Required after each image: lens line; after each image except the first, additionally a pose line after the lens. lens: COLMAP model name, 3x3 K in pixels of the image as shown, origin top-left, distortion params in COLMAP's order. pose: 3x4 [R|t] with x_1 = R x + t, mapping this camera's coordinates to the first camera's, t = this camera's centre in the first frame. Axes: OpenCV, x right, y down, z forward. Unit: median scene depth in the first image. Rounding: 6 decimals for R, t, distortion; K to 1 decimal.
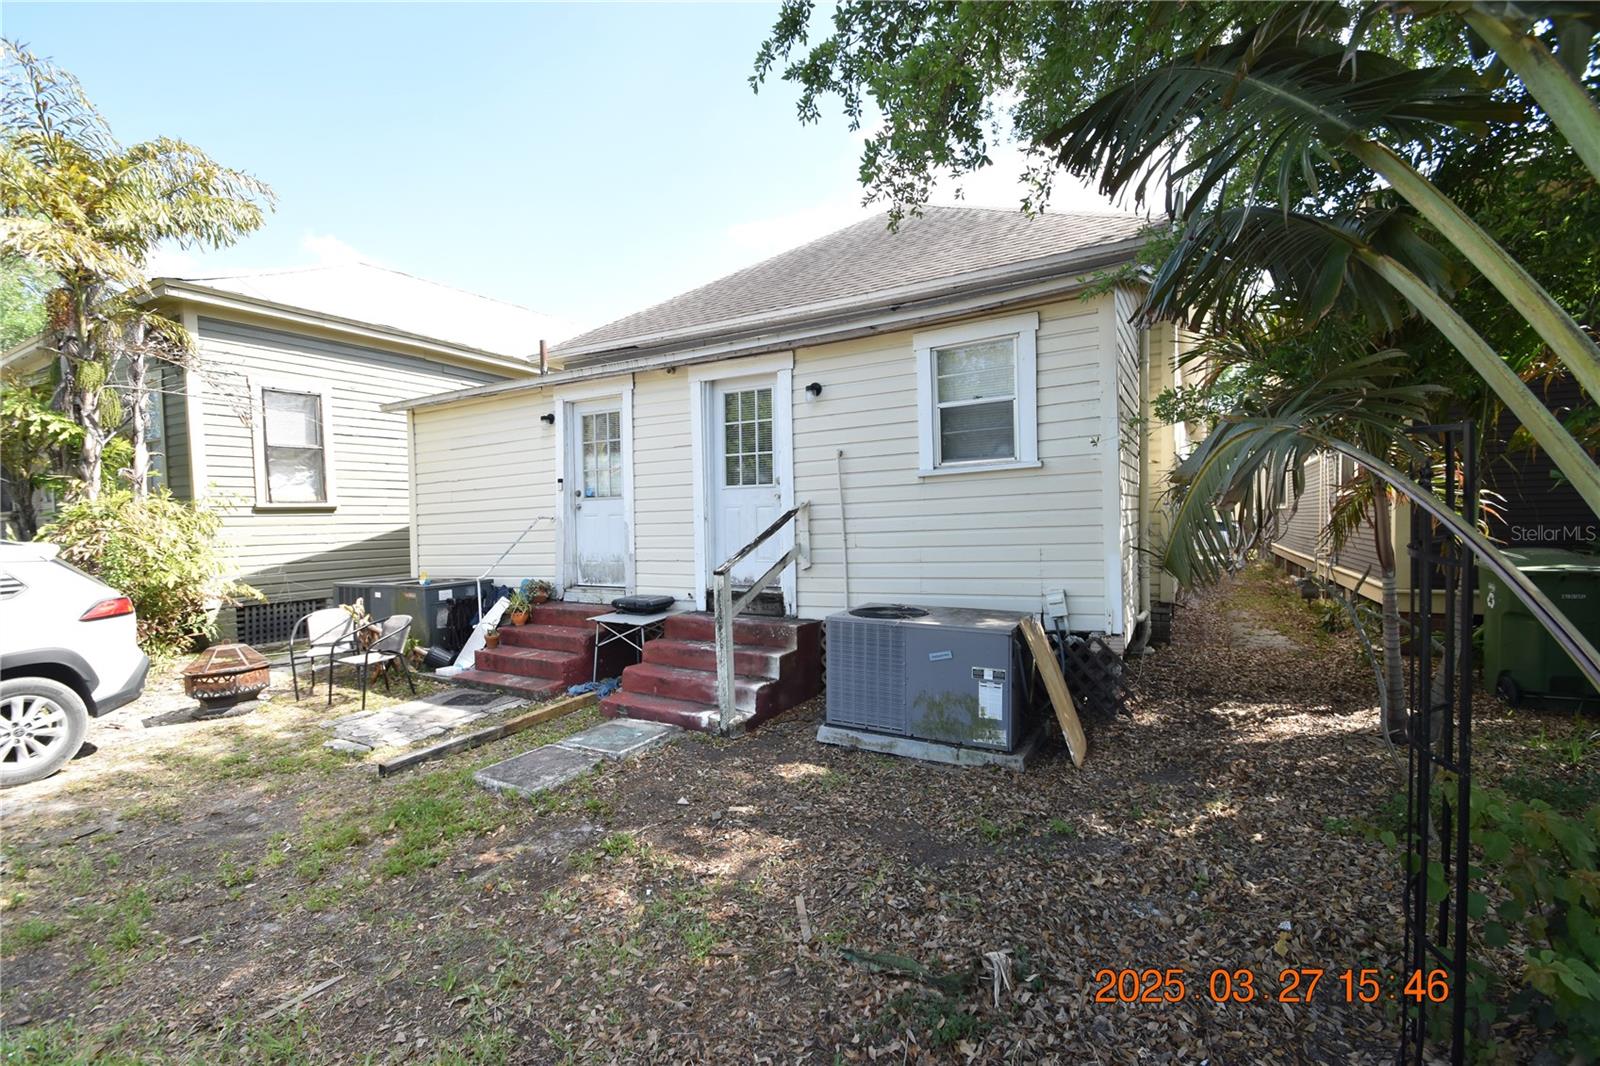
lens RADIAL K [[702.5, 0, 796.3], [0, 702.5, 540.1], [0, 0, 1]] dist [0.022842, -0.021289]
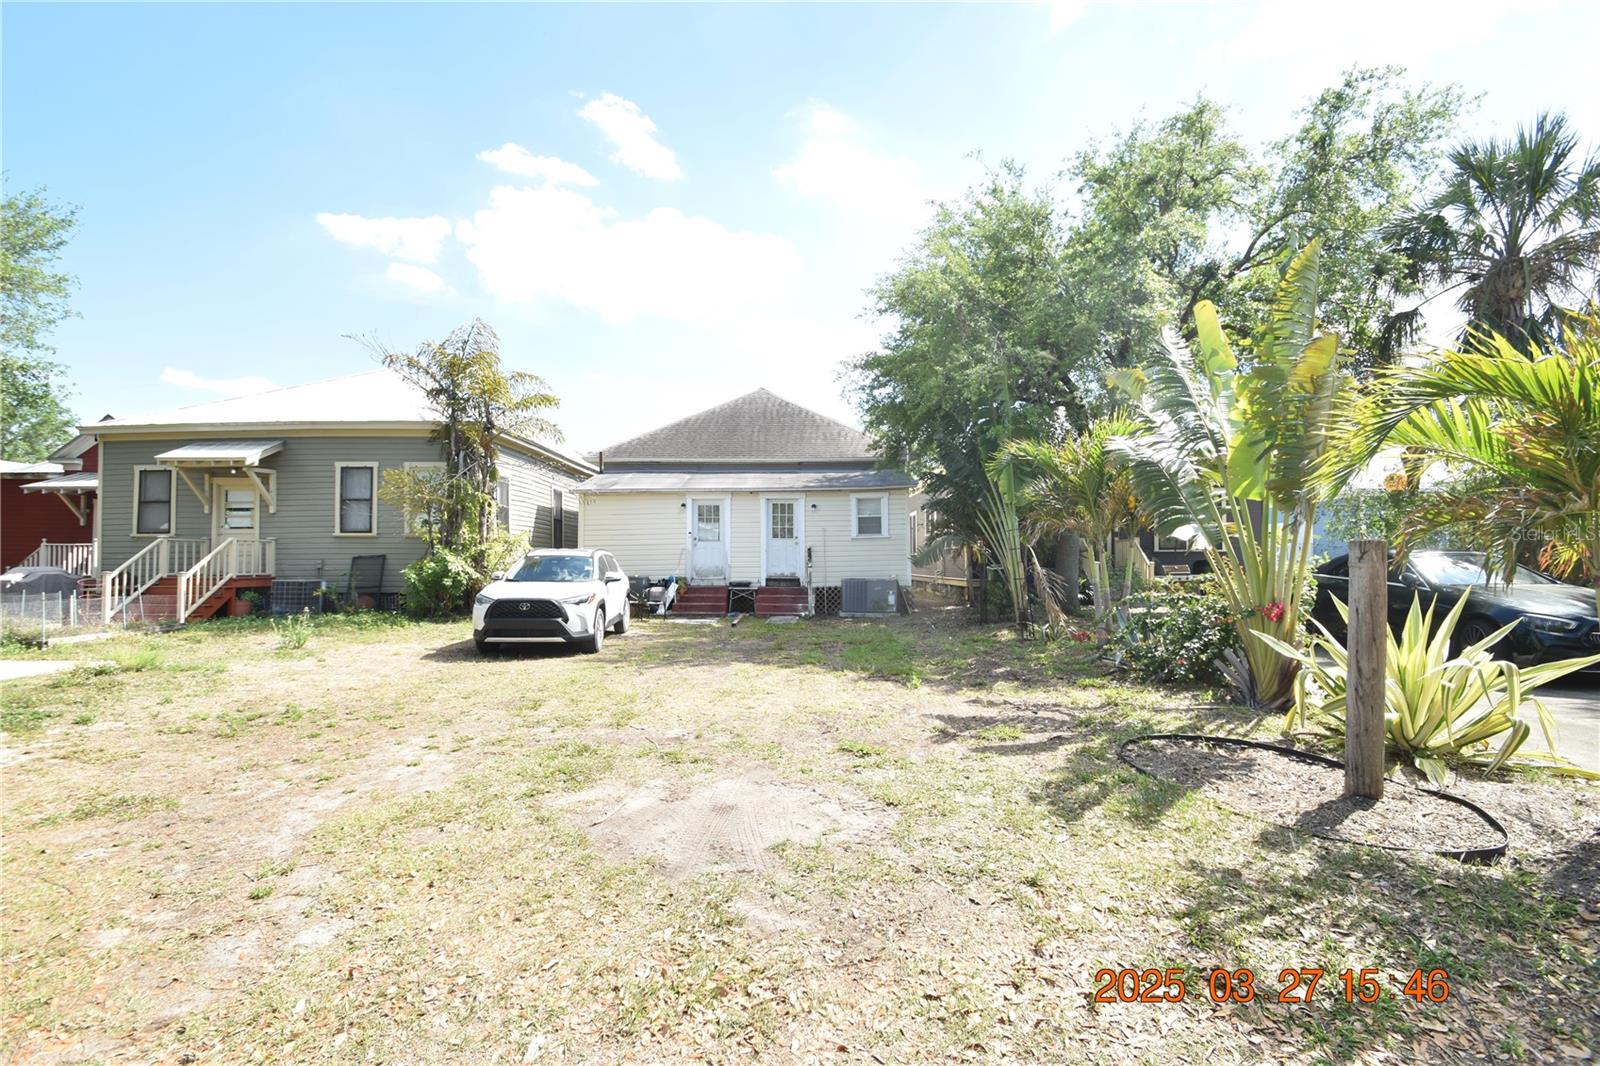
lens RADIAL K [[702.5, 0, 796.3], [0, 702.5, 540.1], [0, 0, 1]] dist [0.022842, -0.021289]
pose [[0.872073, 0.032925, 0.488268, -1.306955], [-0.000464, 0.997789, -0.066454, 0.103797], [-0.489376, 0.057726, 0.870160, -1.326035]]
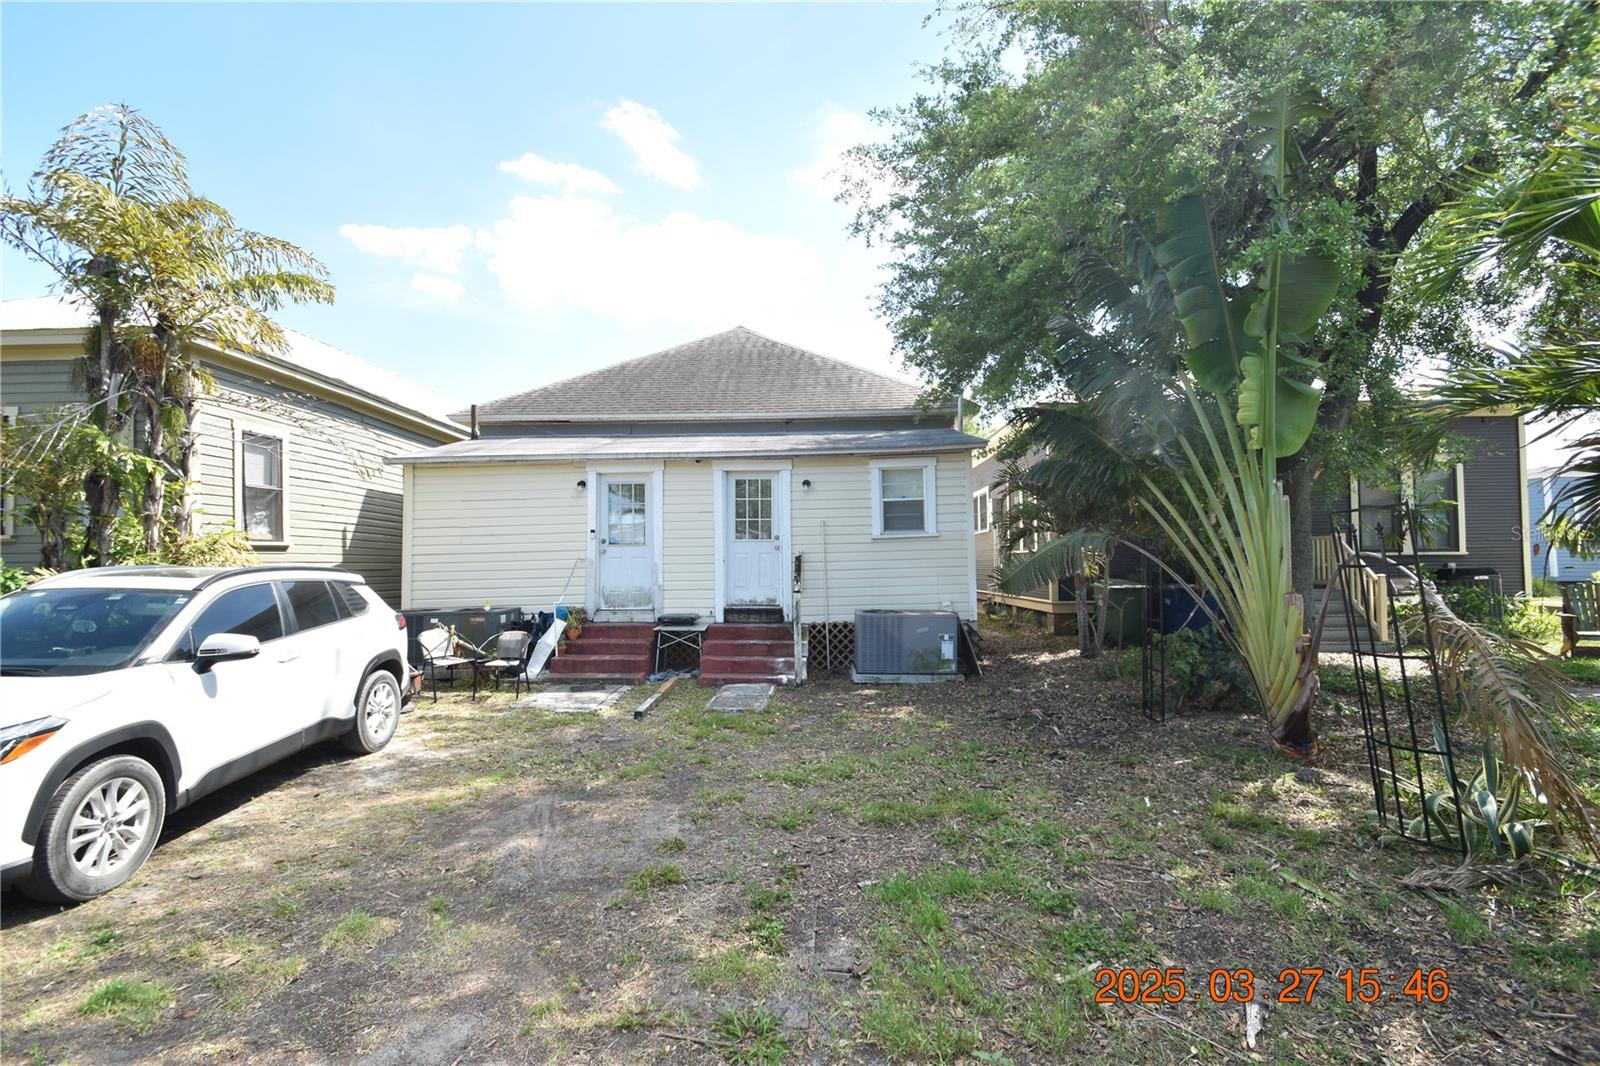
lens RADIAL K [[702.5, 0, 796.3], [0, 702.5, 540.1], [0, 0, 1]] dist [0.022842, -0.021289]
pose [[0.881490, 0.026907, 0.471436, -0.706203], [0.005677, 0.997699, -0.067558, 0.028199], [-0.472169, 0.062228, 0.879309, -0.402002]]
